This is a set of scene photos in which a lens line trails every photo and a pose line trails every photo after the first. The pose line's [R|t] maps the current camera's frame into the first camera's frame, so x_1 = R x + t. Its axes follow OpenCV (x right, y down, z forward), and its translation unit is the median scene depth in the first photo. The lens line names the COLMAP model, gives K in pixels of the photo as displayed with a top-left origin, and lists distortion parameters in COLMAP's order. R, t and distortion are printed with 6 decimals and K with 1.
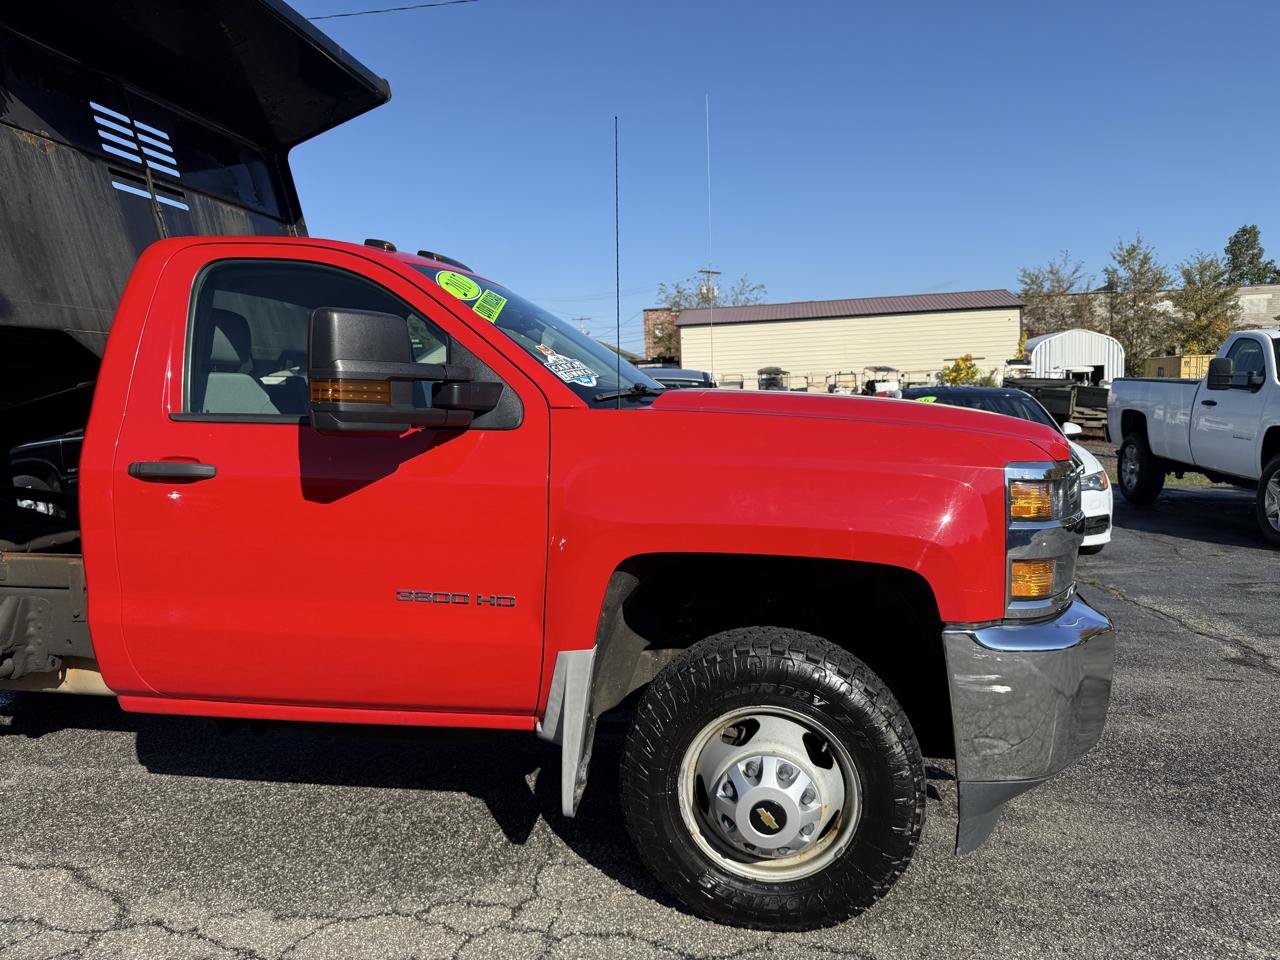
lens RADIAL K [[897.4, 0, 633.2], [0, 897.4, 486.5], [0, 0, 1]] dist [0.040049, -0.054294]
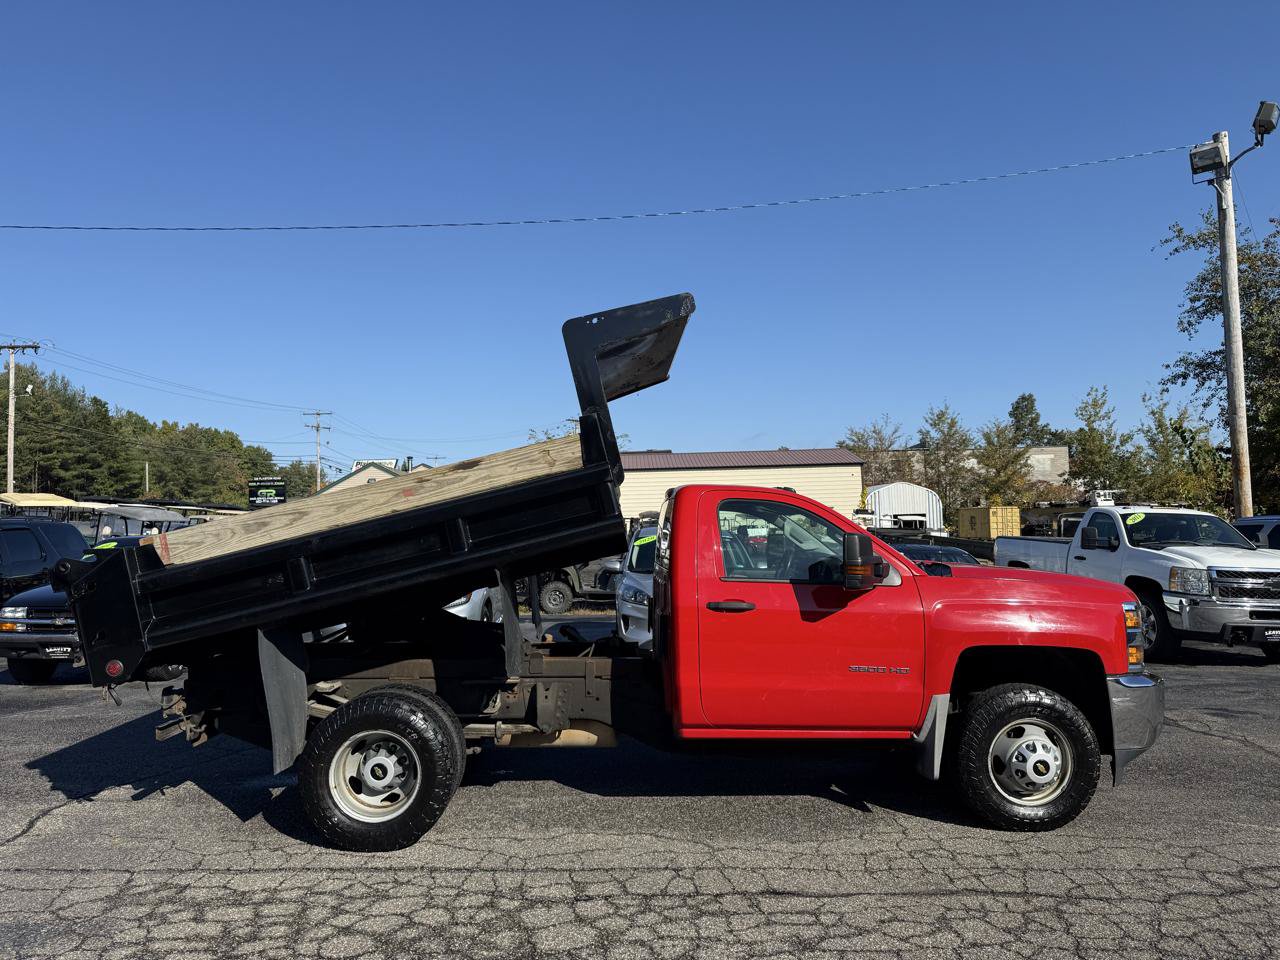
lens RADIAL K [[897.4, 0, 635.1], [0, 897.4, 473.0], [0, 0, 1]] dist [0.040049, -0.054294]
pose [[0.983499, 0.022757, 0.179475, -0.841586], [0.007688, 0.985902, -0.167144, 0.016352], [-0.180749, 0.165766, 0.969459, -0.722990]]
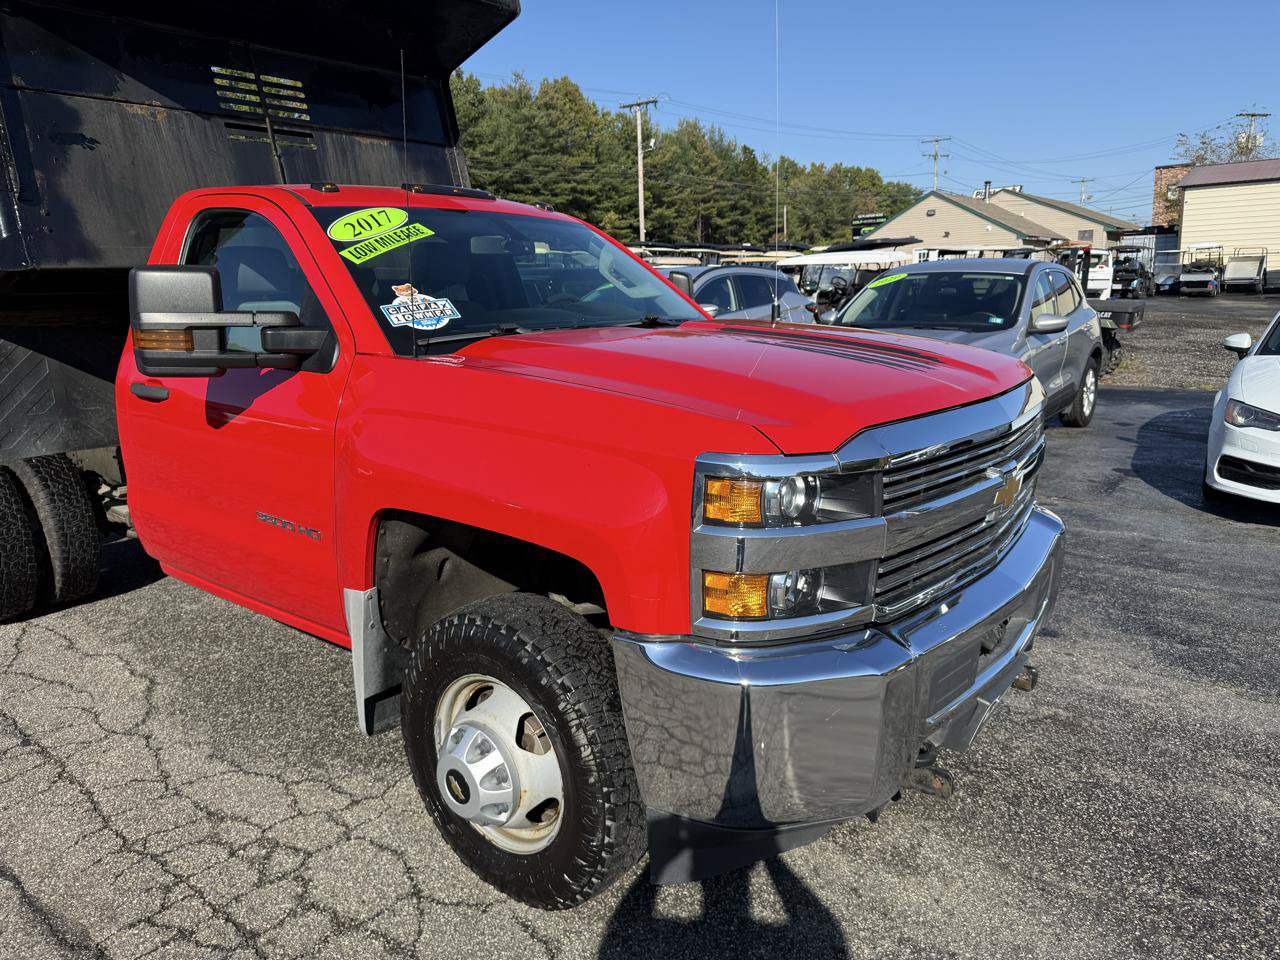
lens RADIAL K [[897.4, 0, 643.9], [0, 897.4, 471.4], [0, 0, 1]] dist [0.040049, -0.054294]
pose [[0.874878, 0.103348, -0.473189, 0.526791], [-0.046447, 0.990369, 0.130429, -0.078841], [0.482111, -0.092131, 0.871252, 0.185700]]
